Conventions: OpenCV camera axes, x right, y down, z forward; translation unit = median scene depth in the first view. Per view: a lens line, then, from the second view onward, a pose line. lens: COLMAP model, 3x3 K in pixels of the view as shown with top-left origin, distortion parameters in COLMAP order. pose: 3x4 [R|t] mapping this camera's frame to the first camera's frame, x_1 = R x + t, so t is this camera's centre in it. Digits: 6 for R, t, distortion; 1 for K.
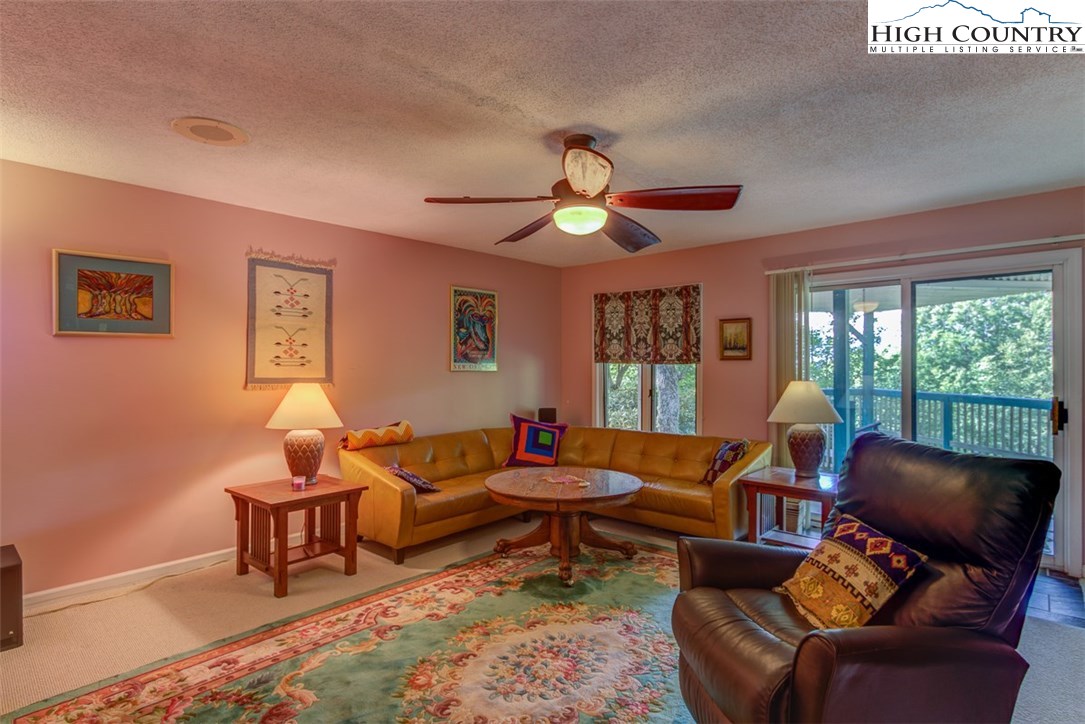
lens RADIAL K [[556.2, 0, 542.5], [0, 556.2, 362.0], [0, 0, 1]] dist [-0.000674, -0.000022]
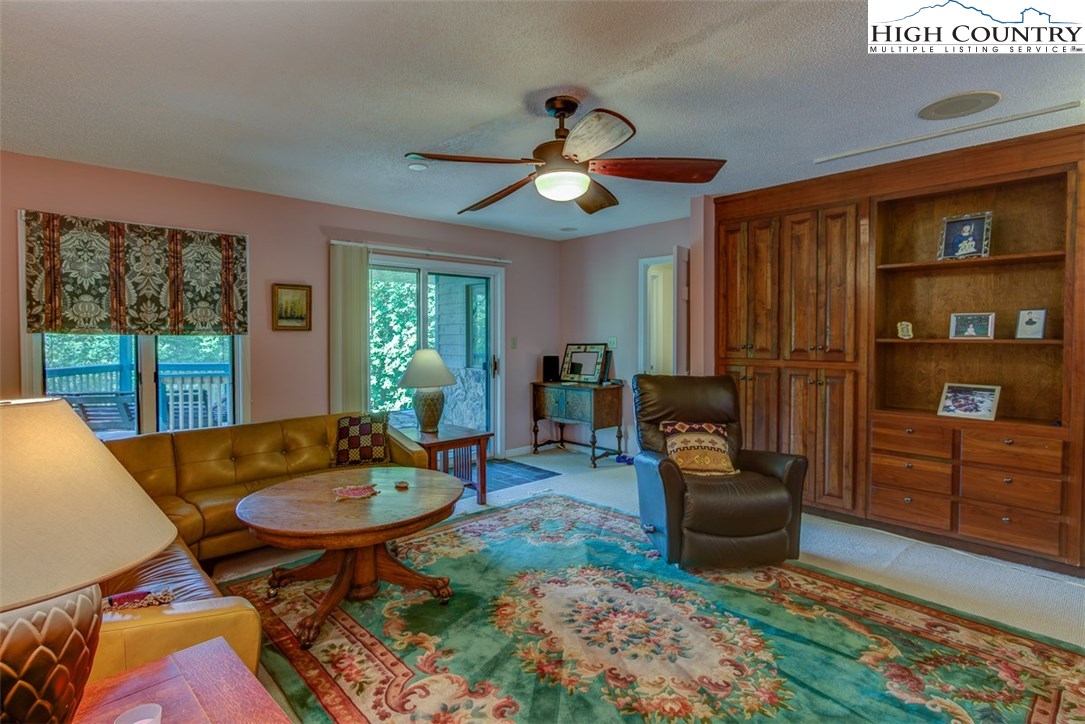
lens RADIAL K [[531.9, 0, 541.6], [0, 531.9, 346.8], [0, 0, 1]] dist [-0.004344, -0.000470]
pose [[0.081691, -0.020727, 0.996442, -0.470330], [-0.001348, 0.999781, 0.020907, 0.004058], [-0.996657, -0.003051, 0.081646, 0.519394]]
